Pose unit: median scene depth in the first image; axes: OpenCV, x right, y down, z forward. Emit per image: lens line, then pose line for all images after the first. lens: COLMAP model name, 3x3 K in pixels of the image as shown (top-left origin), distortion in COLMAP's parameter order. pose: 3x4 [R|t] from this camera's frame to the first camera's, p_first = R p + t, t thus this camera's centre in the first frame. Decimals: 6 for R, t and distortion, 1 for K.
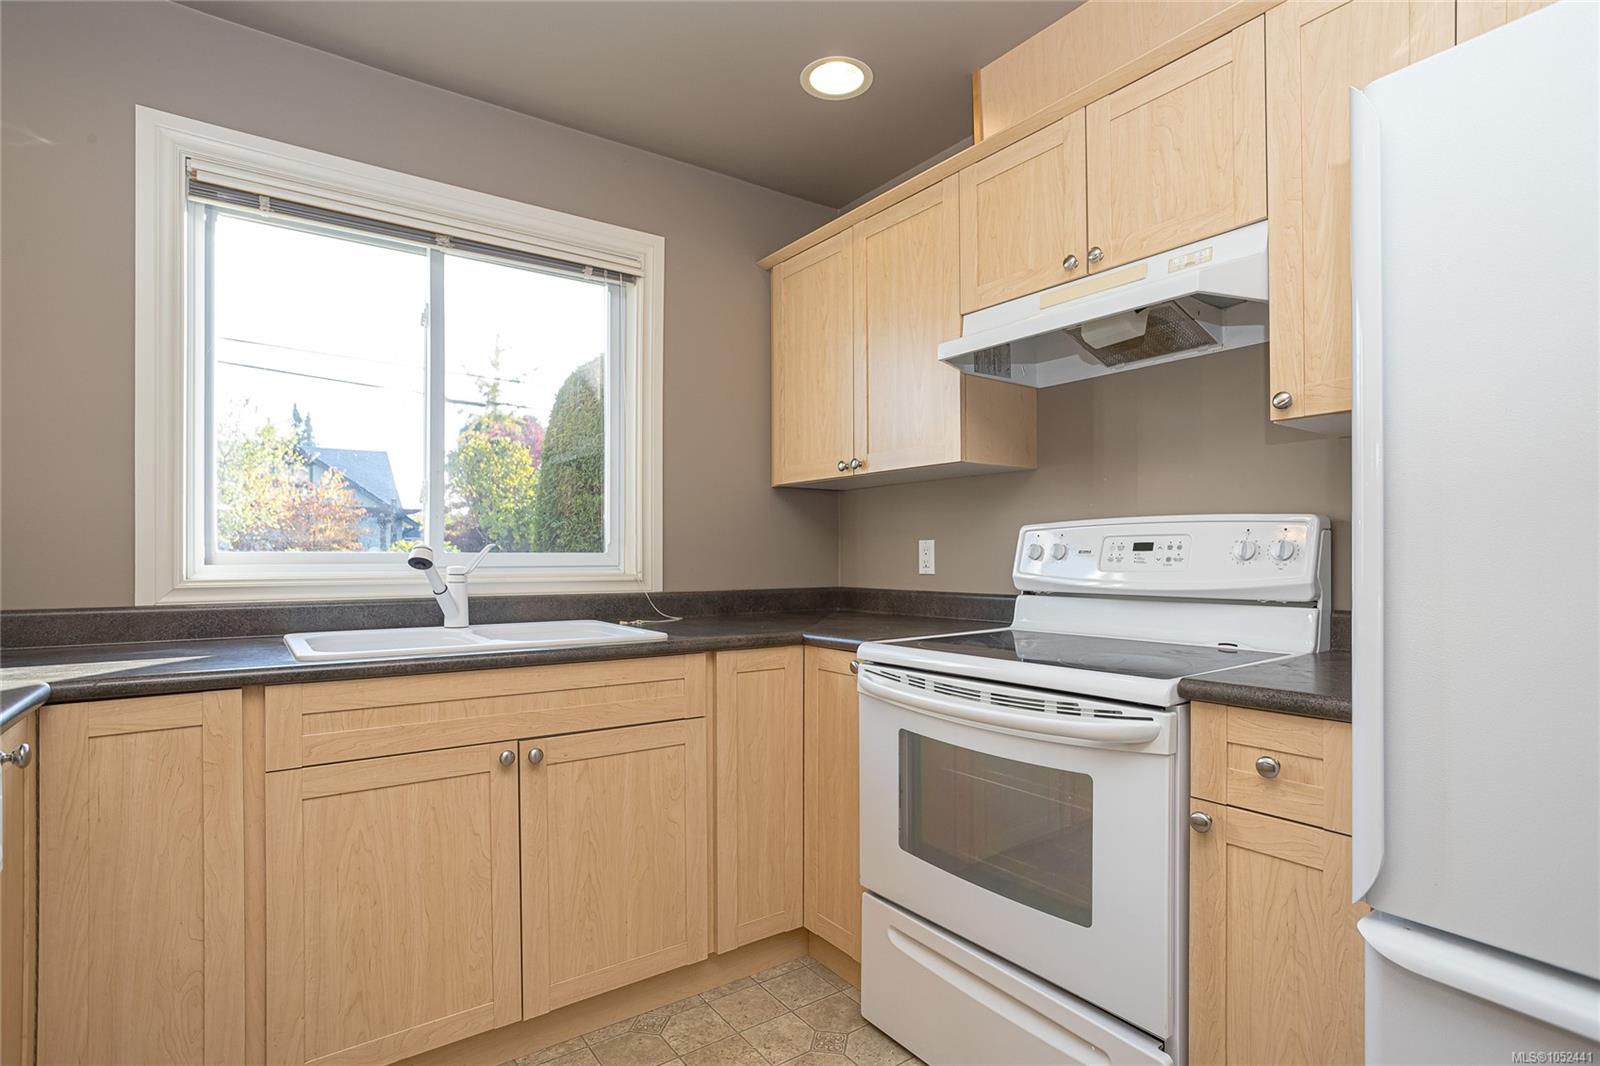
lens RADIAL K [[798.4, 0, 804.6], [0, 798.4, 557.5], [0, 0, 1]] dist [-0.056983, 0.036682]
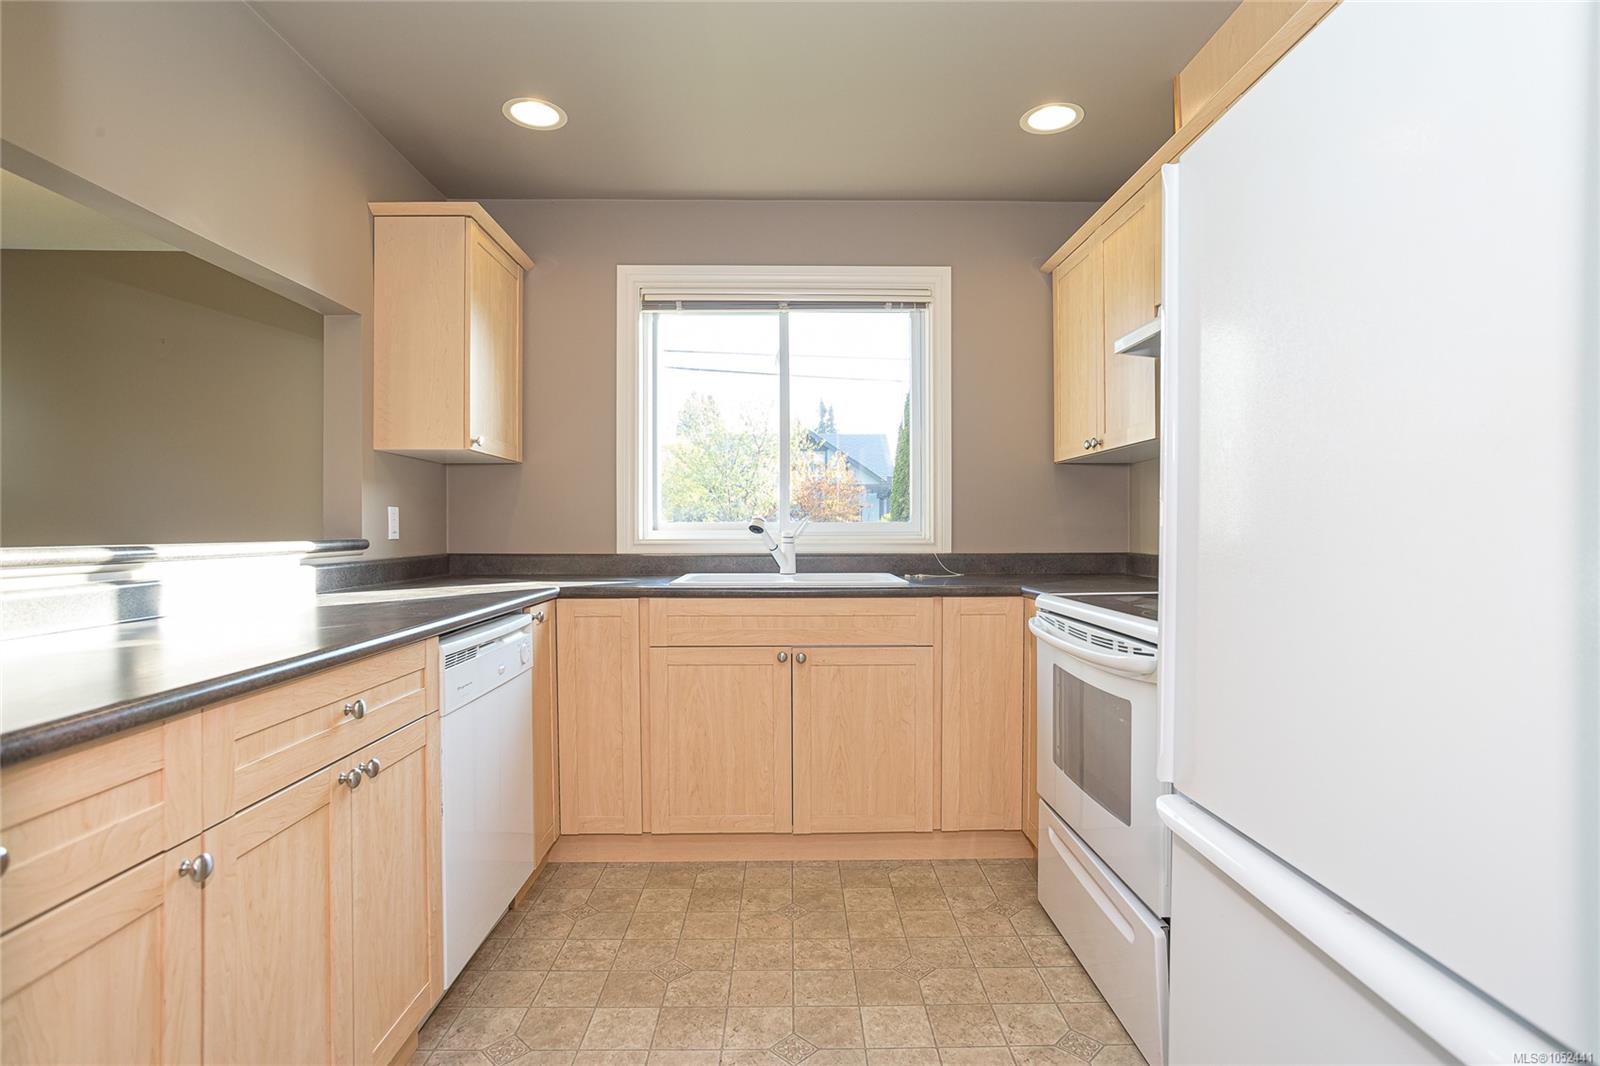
lens RADIAL K [[803.7, 0, 800.0], [0, 803.7, 533.0], [0, 0, 1]] dist [-0.042937, 0.000523]
pose [[0.821459, 0.002918, -0.570260, 0.446027], [0.000318, 0.999984, 0.005575, 0.005755], [0.570267, -0.004761, 0.821445, -0.210479]]
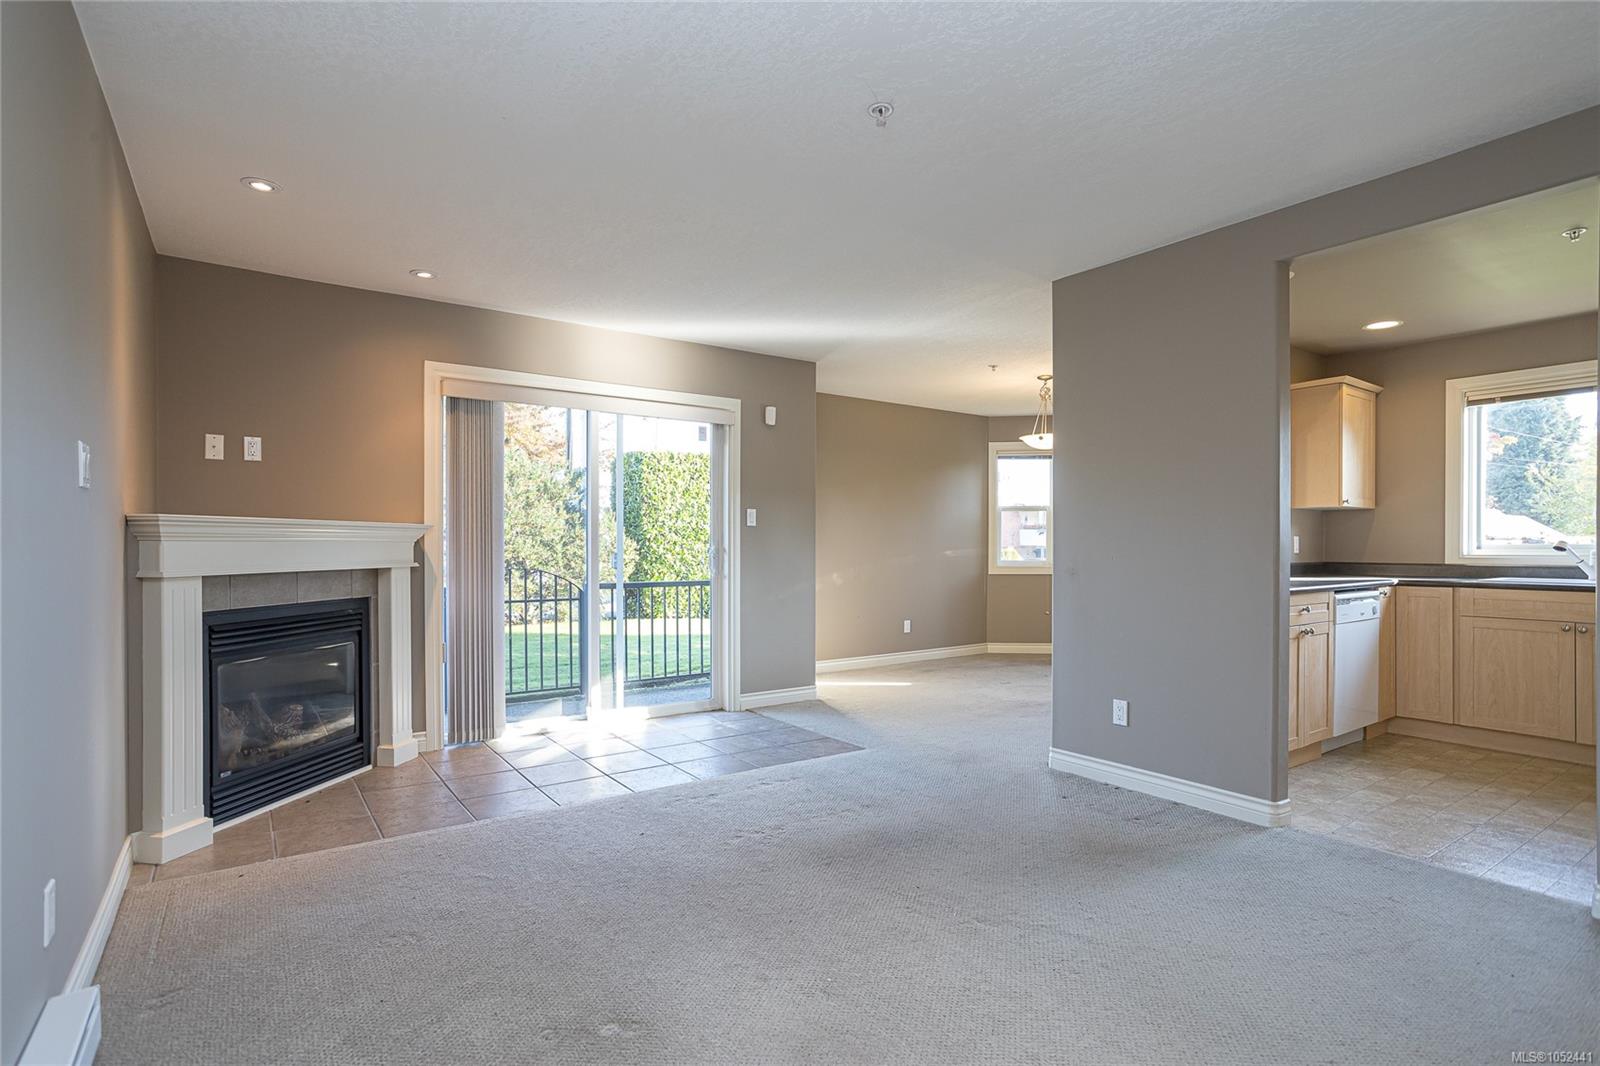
lens RADIAL K [[782.4, 0, 798.2], [0, 782.4, 550.0], [0, 0, 1]] dist [-0.038640, 0.024419]
pose [[-0.014734, 0.005479, -0.999876, 1.699226], [-0.002774, 0.999981, 0.005520, 0.004937], [0.999888, 0.002855, -0.014718, -1.114140]]
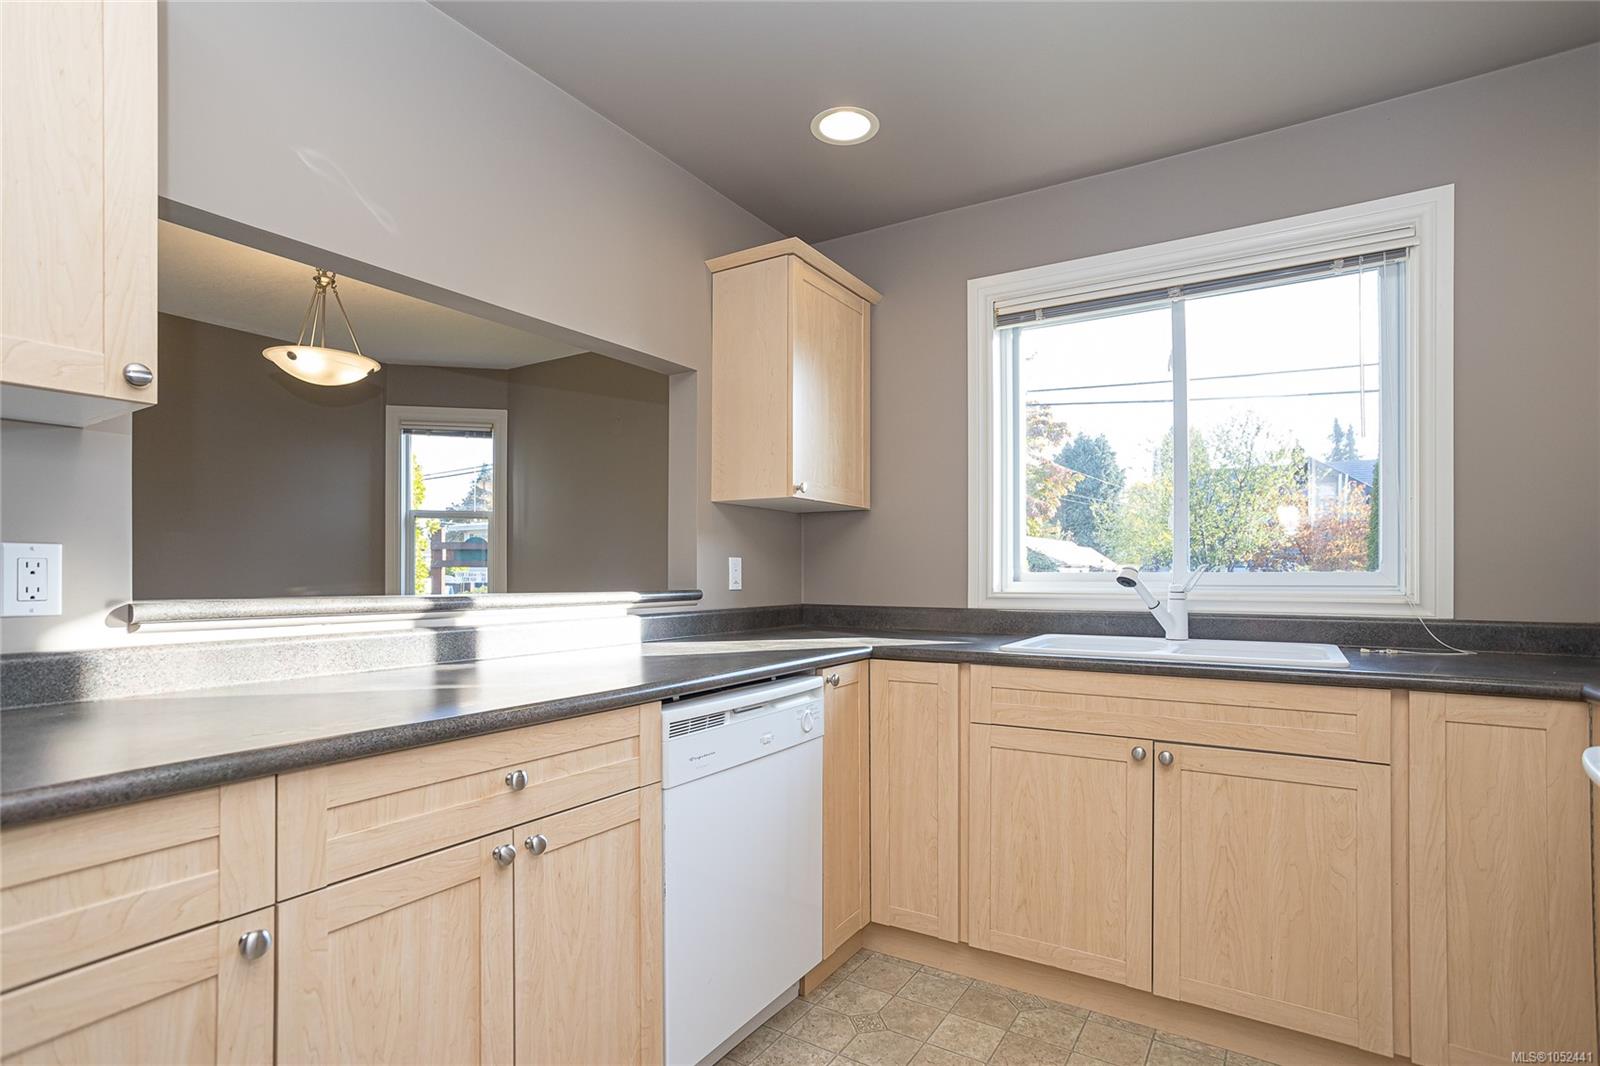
lens RADIAL K [[791.4, 0, 789.7], [0, 791.4, 574.7], [0, 0, 1]] dist [-0.059928, 0.034871]
pose [[0.365290, 0.001872, -0.930892, 0.406183], [-0.001778, 0.999998, 0.001313, -0.003674], [0.930892, 0.001175, 0.365292, 0.100520]]
